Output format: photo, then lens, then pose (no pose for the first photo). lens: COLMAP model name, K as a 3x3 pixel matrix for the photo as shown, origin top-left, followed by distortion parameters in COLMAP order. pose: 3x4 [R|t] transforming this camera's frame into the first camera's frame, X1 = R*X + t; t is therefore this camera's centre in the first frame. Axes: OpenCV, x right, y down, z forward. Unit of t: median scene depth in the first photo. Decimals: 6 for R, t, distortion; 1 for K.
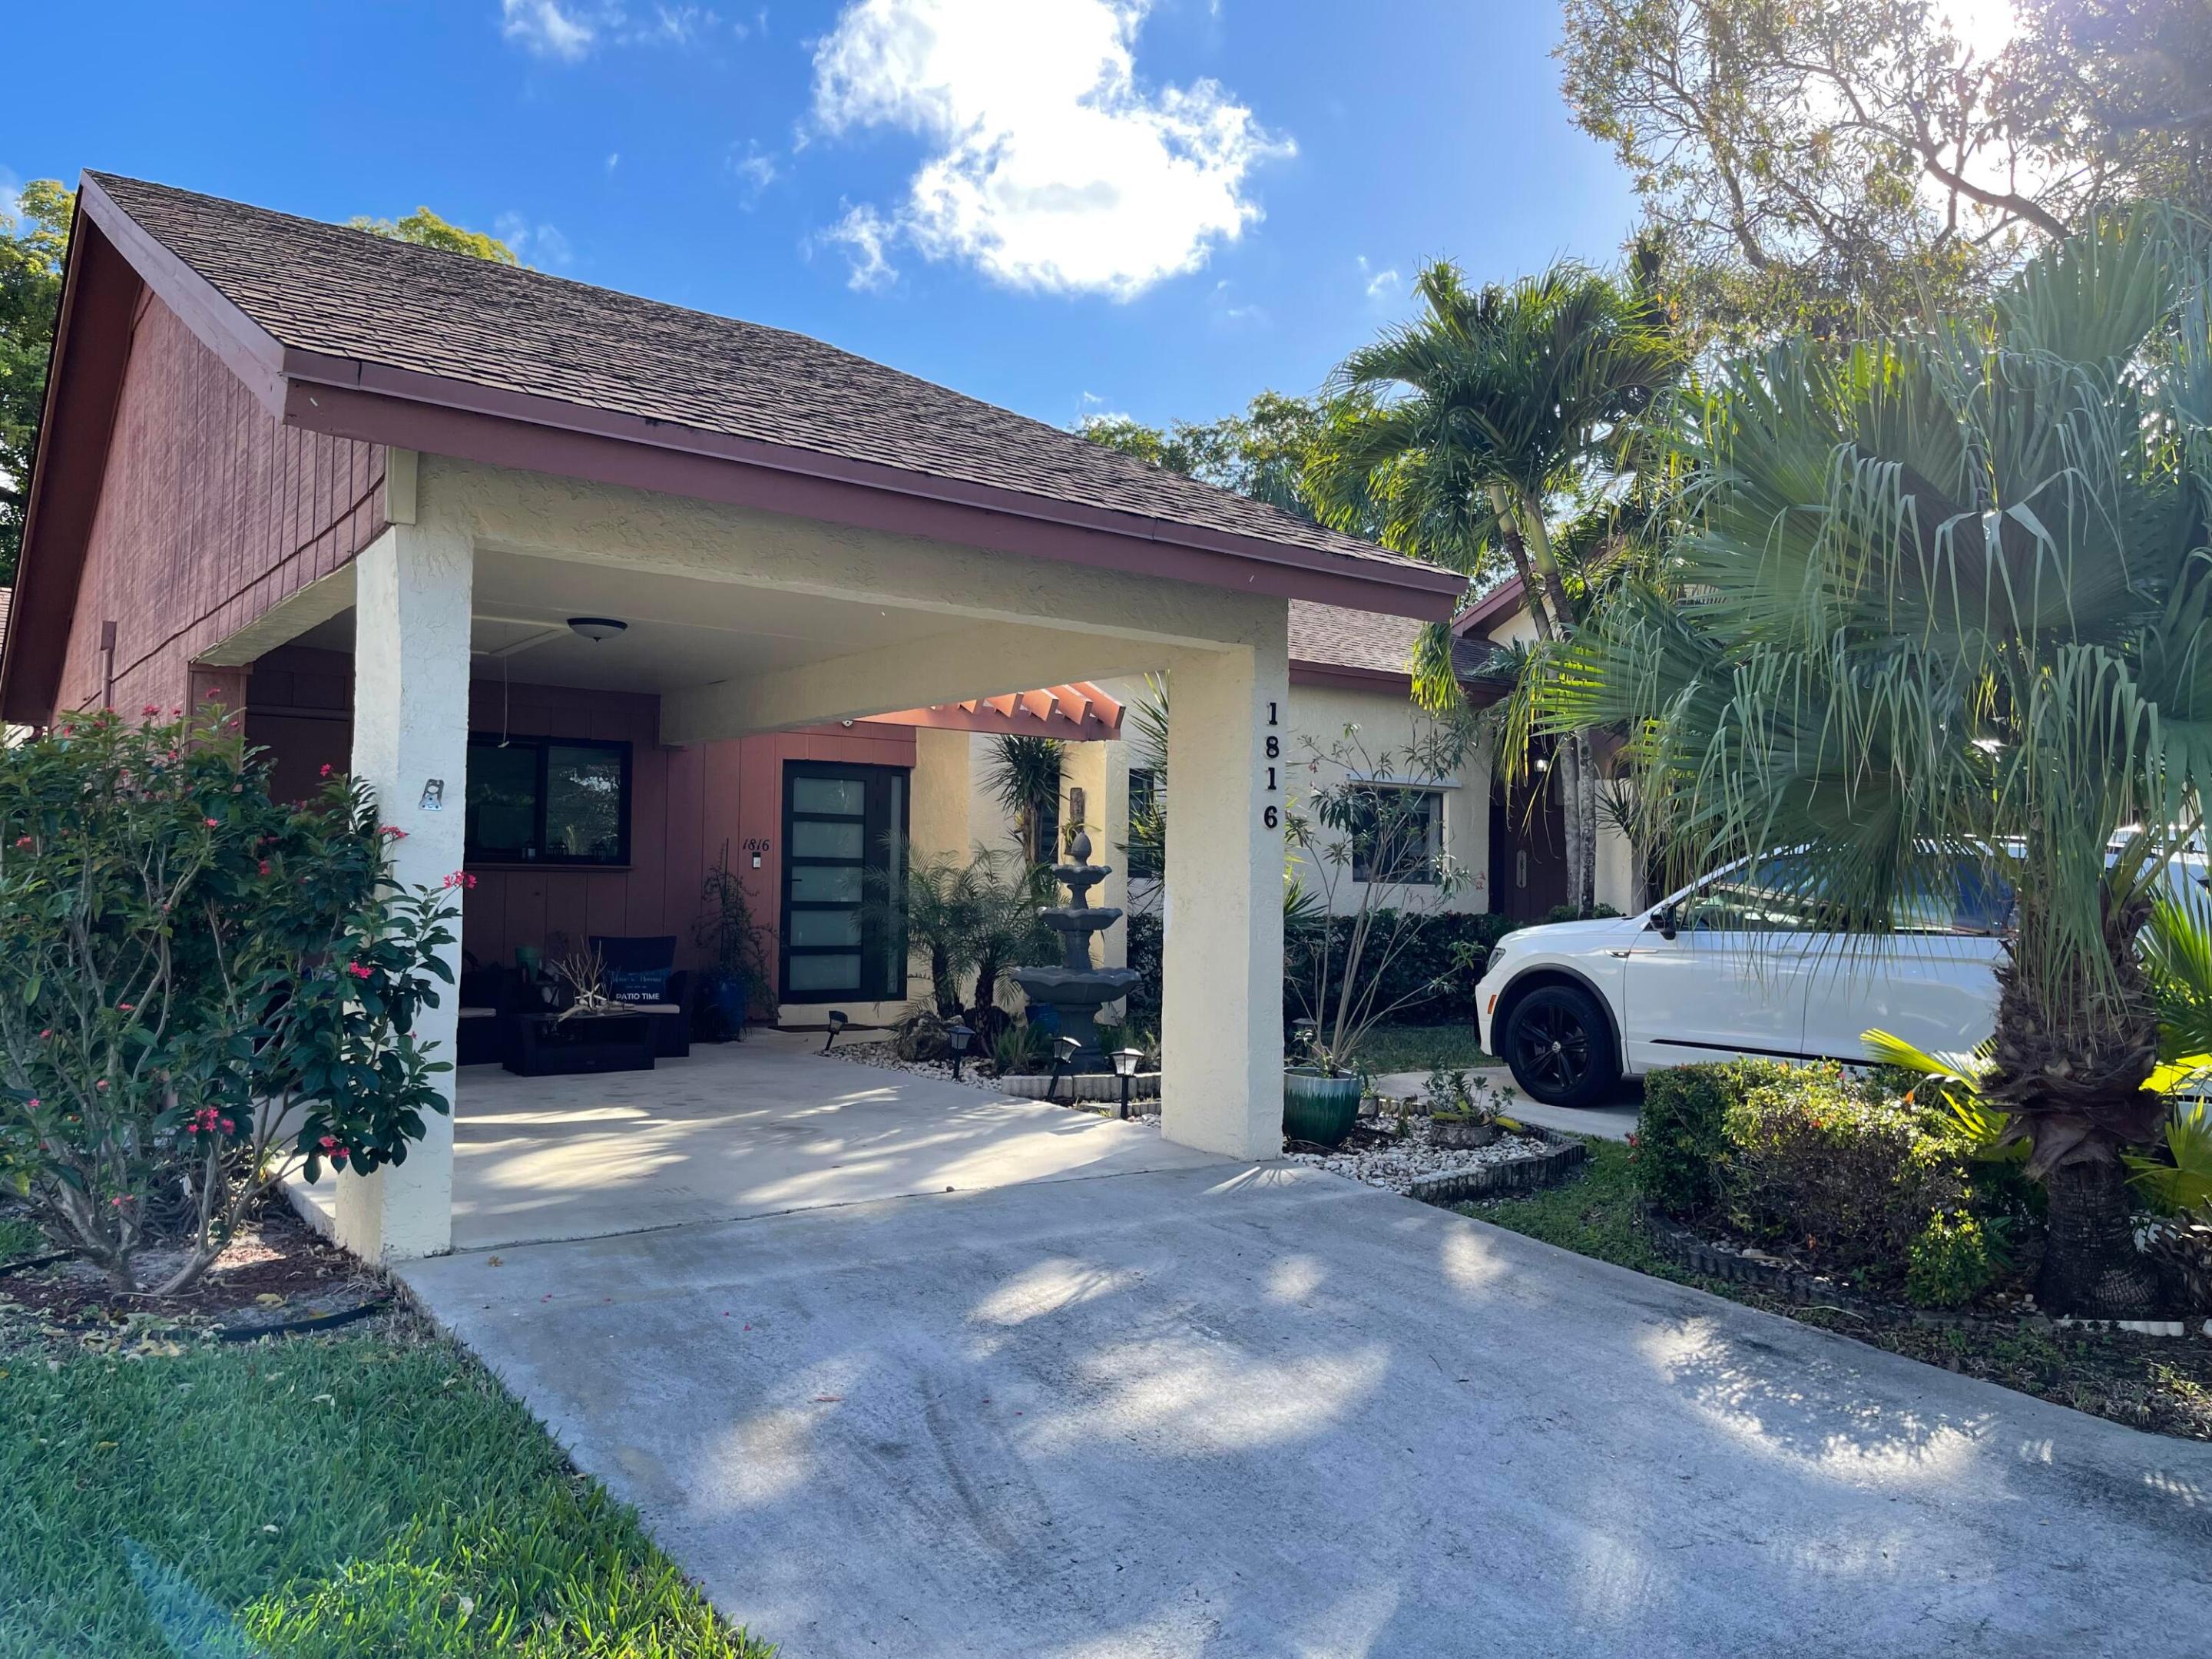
lens RADIAL K [[1683.8, 0, 1101.2], [0, 1683.8, 830.3], [0, 0, 1]] dist [0.057860, -0.053933]
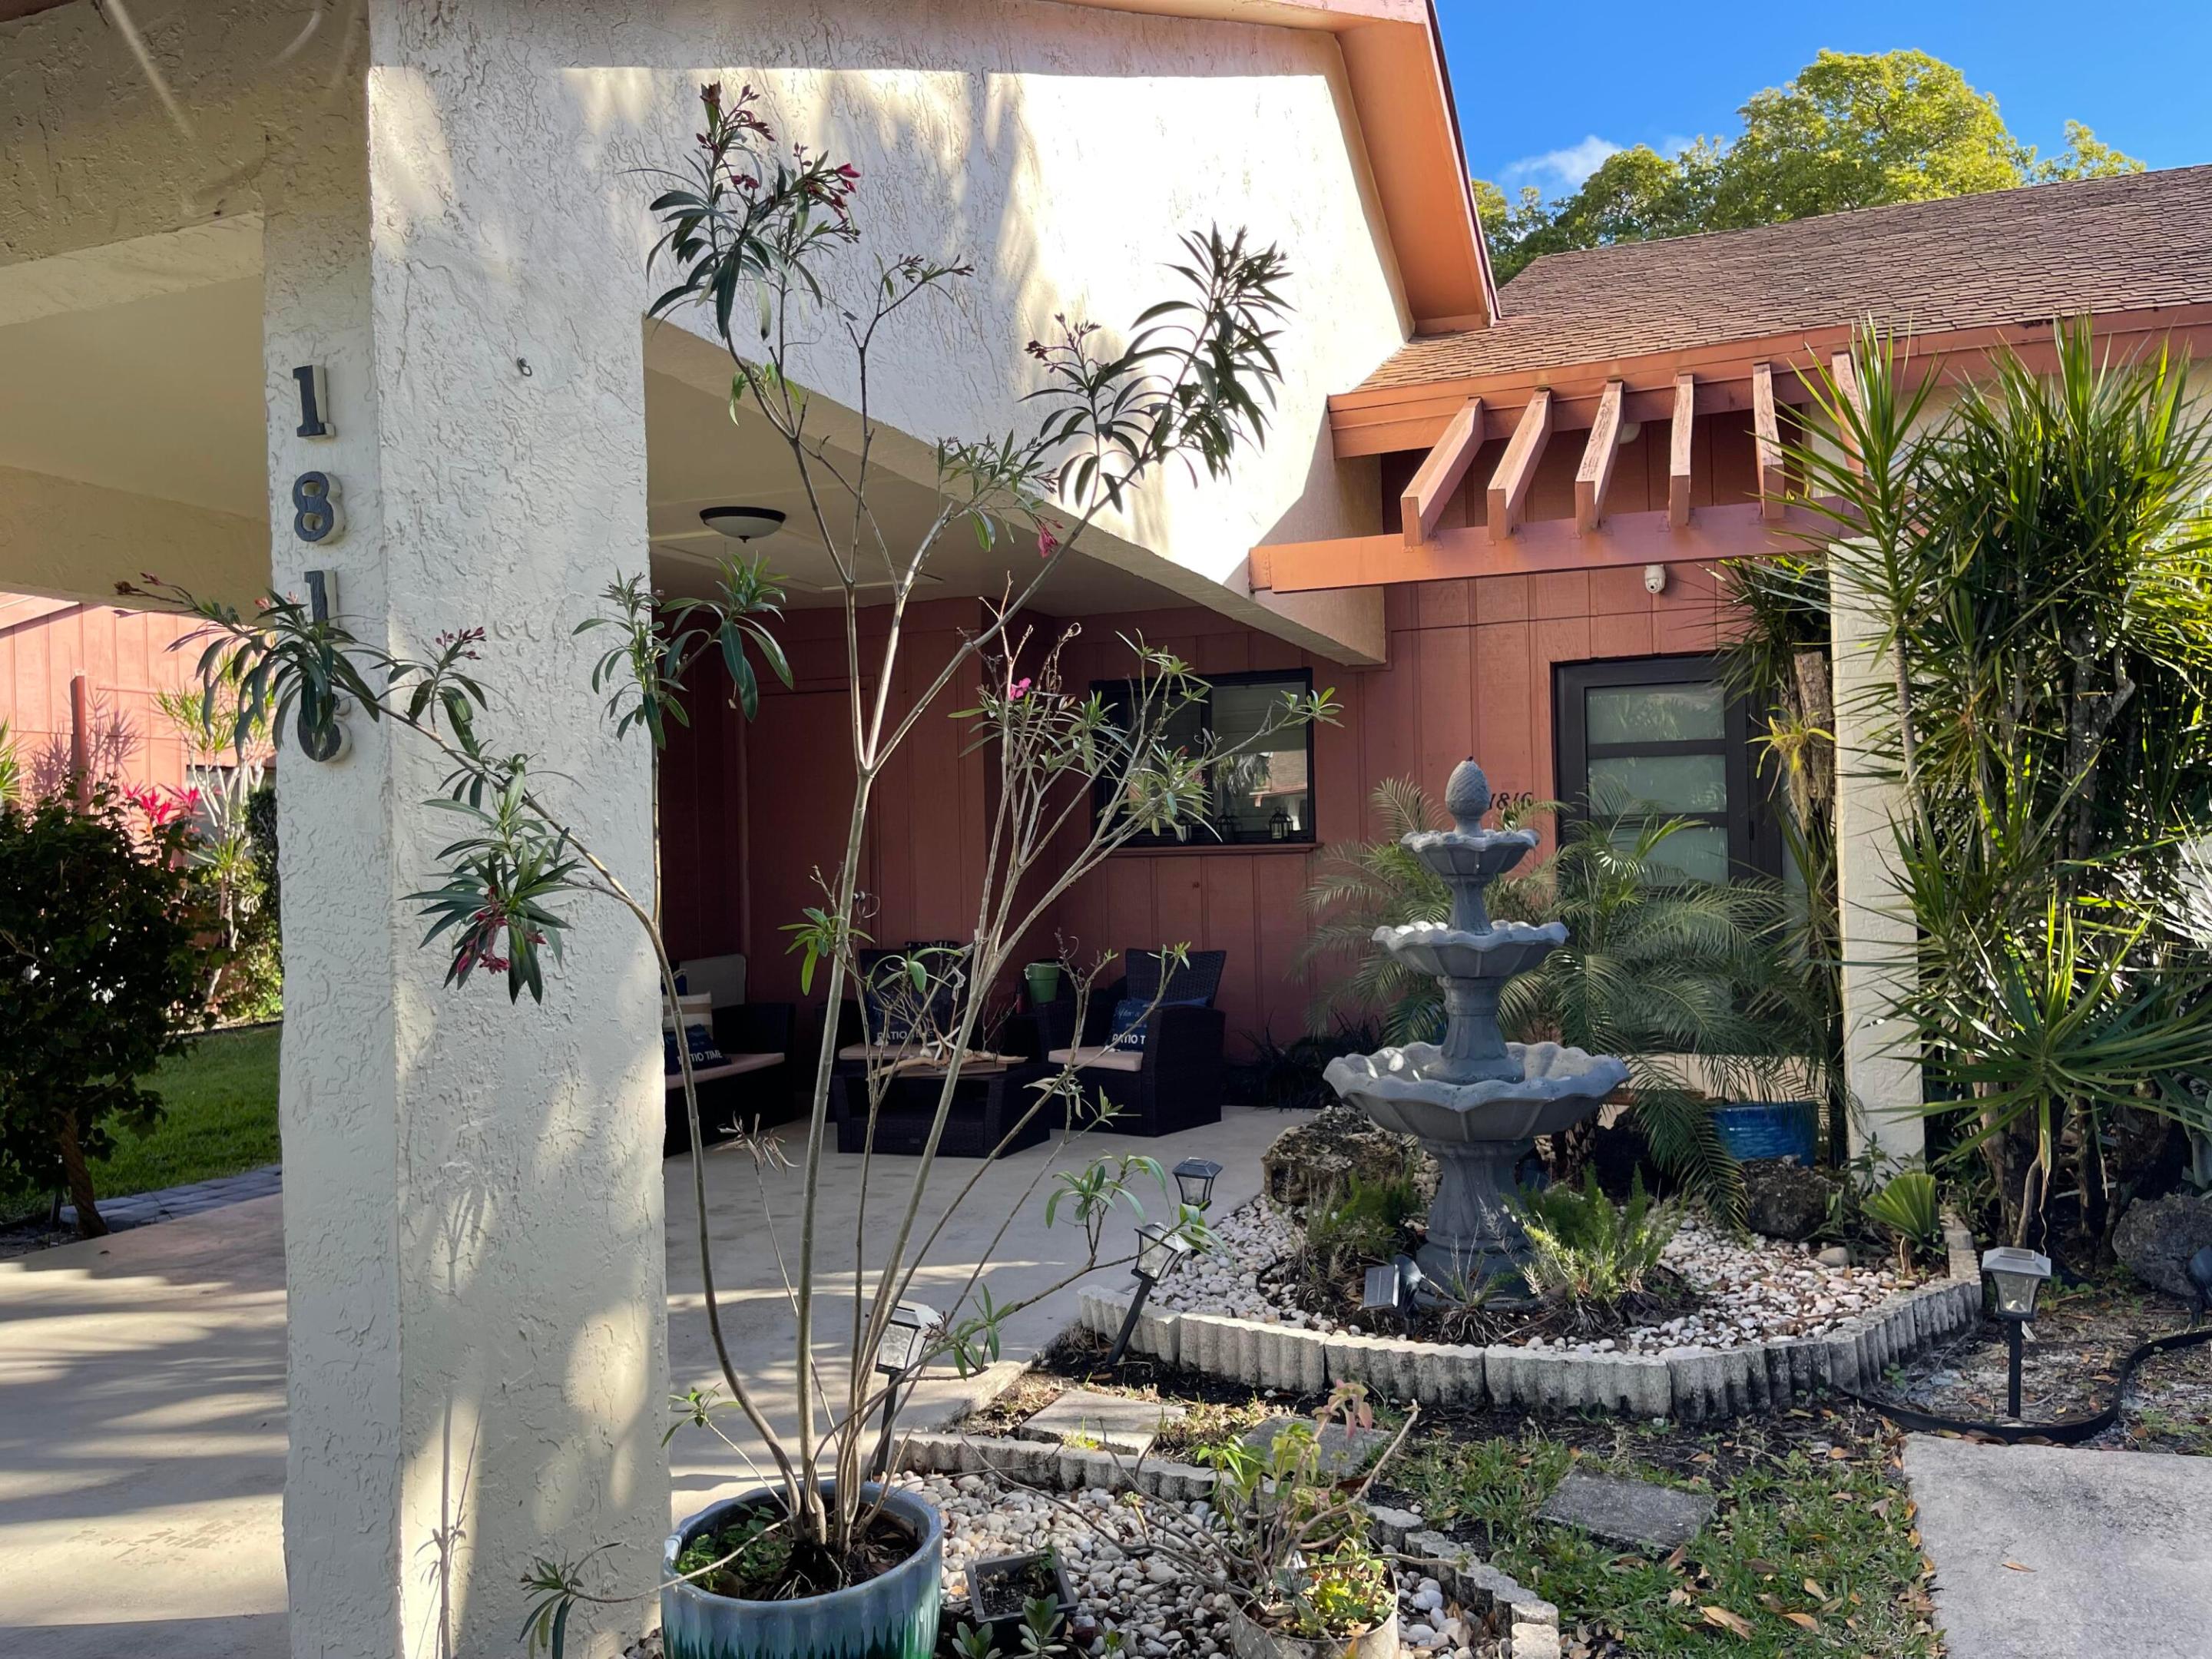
lens RADIAL K [[1683.8, 0, 1105.0], [0, 1683.8, 828.6], [0, 0, 1]] dist [0.057860, -0.053933]
pose [[0.541324, -0.038820, -0.839918, 0.720136], [0.063368, 0.997976, -0.005285, 0.036797], [0.838423, -0.050363, 0.542688, 1.504749]]
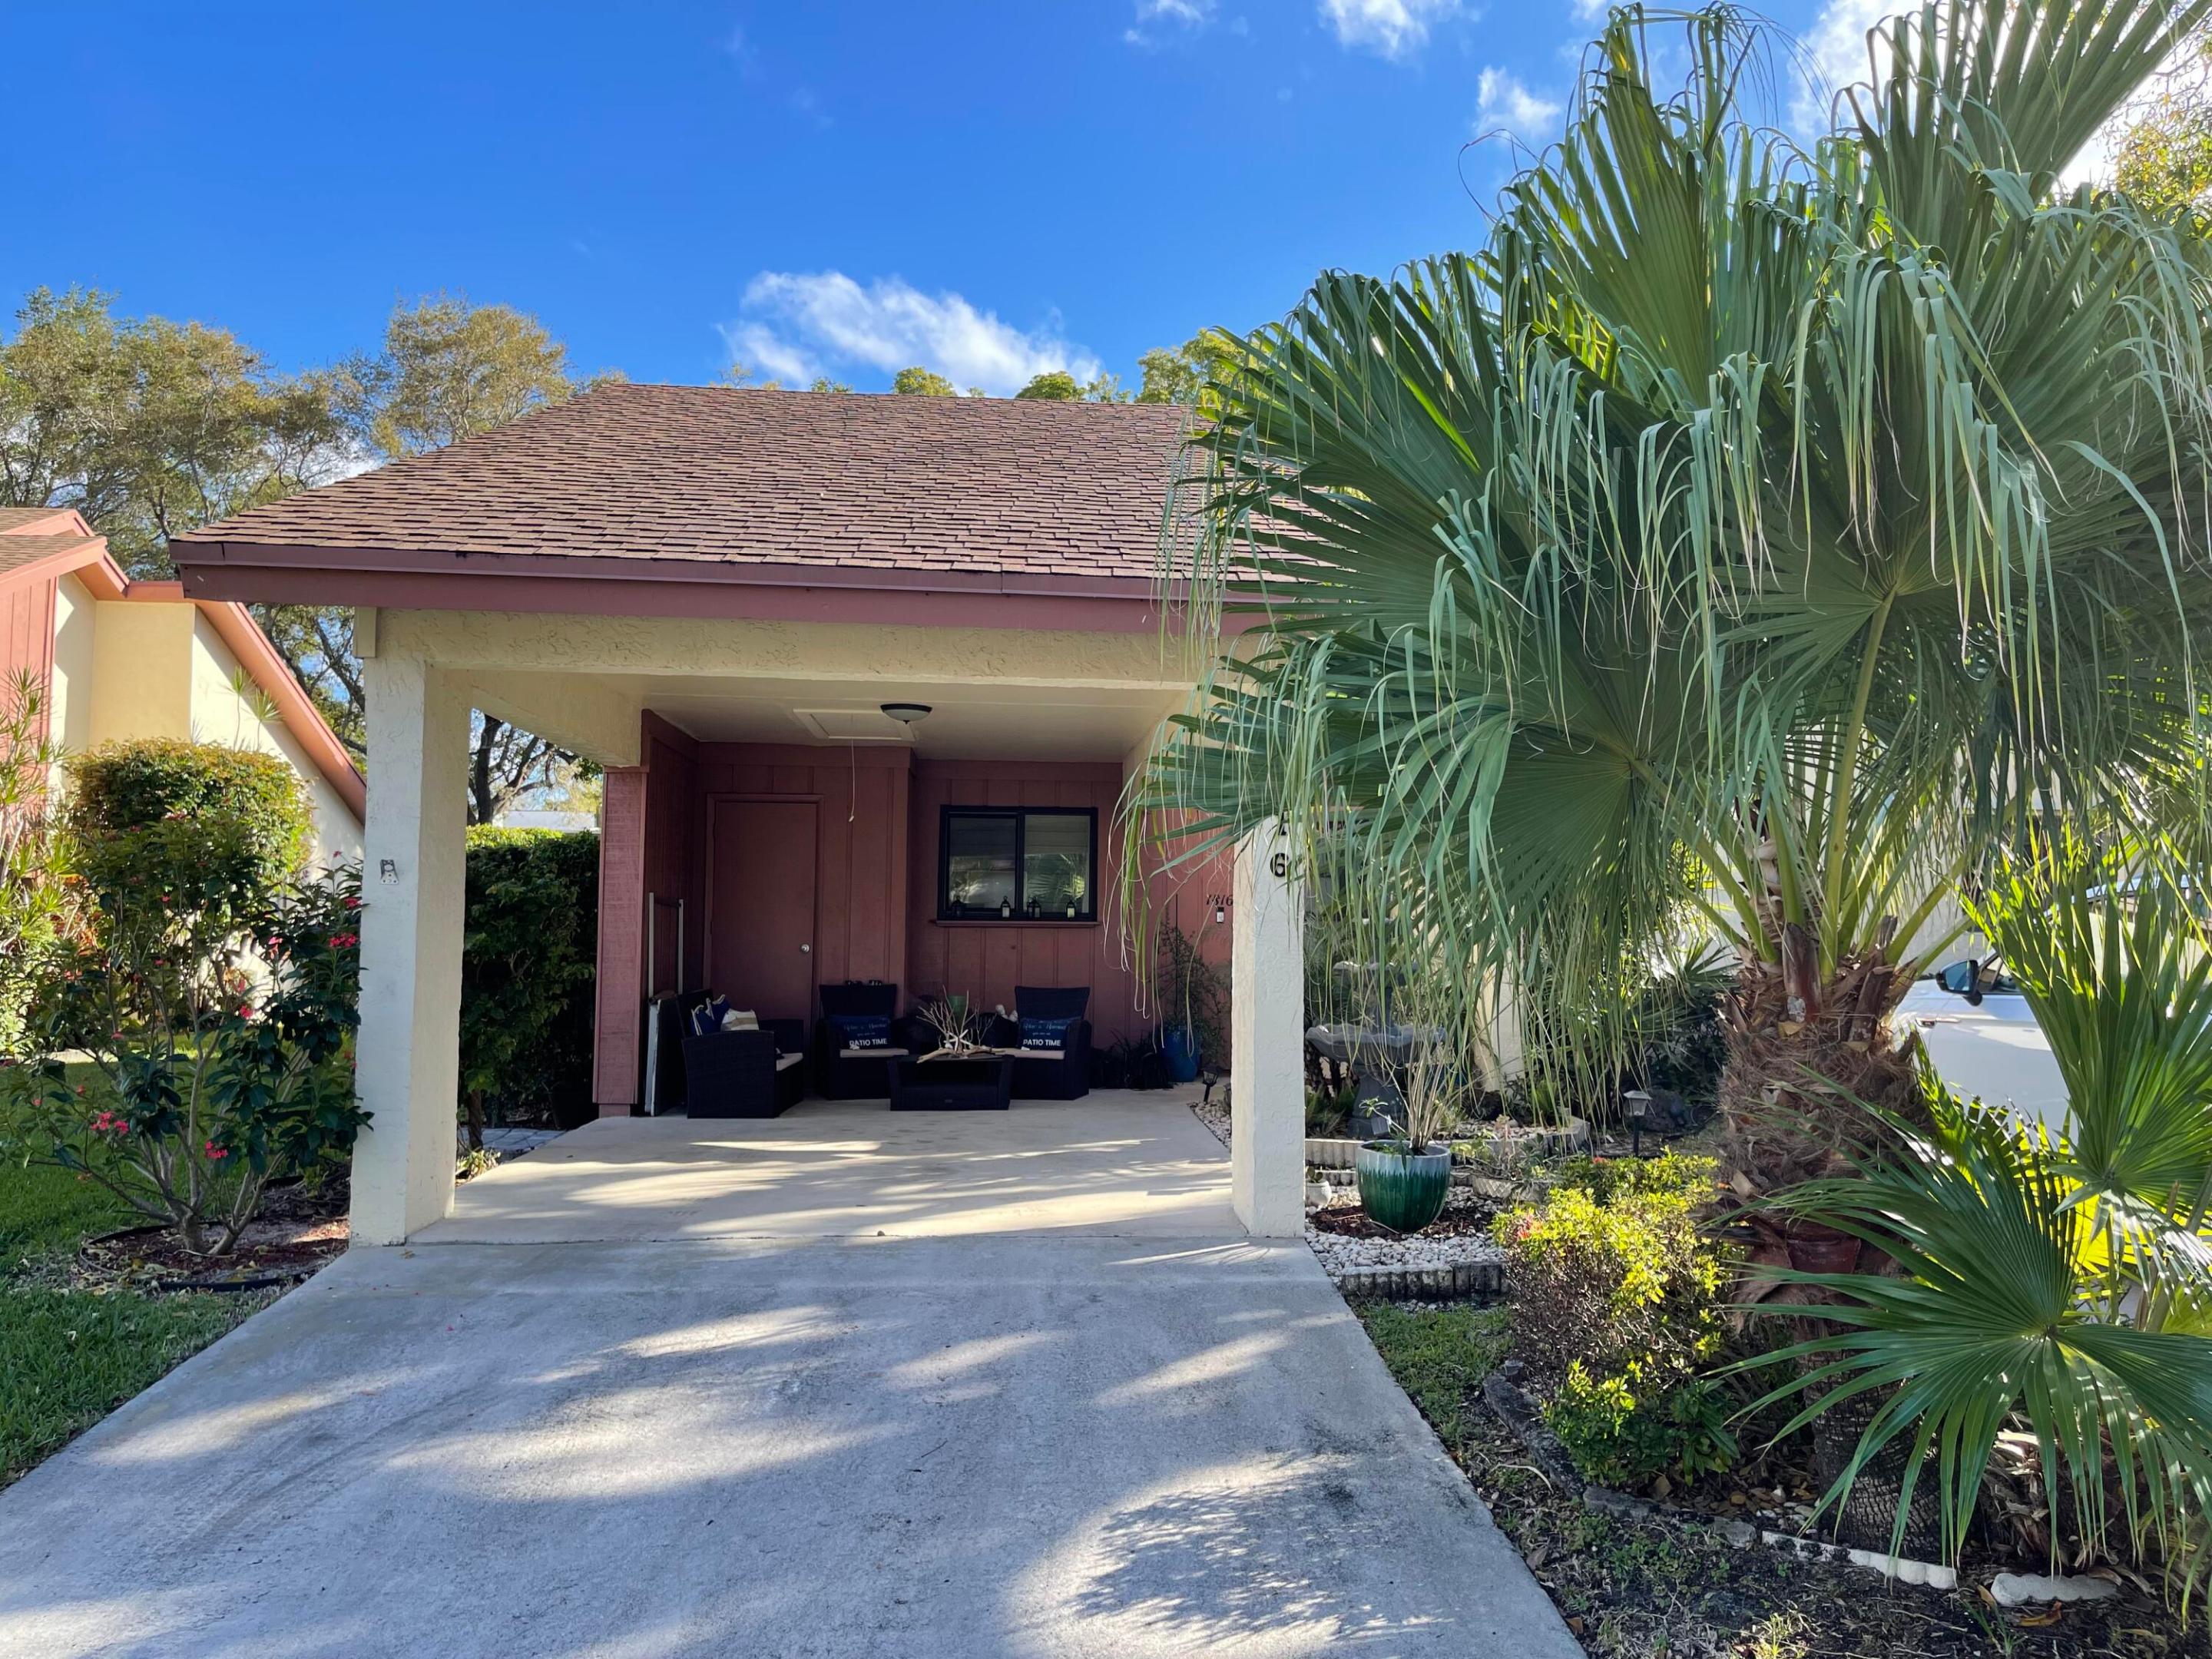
lens RADIAL K [[1683.8, 0, 1110.2], [0, 1683.8, 822.5], [0, 0, 1]] dist [0.057860, -0.053933]
pose [[0.847160, -0.041556, -0.529710, 0.820687], [0.022918, 0.998867, -0.041710, 0.008333], [0.530843, 0.023195, 0.847153, 0.255681]]
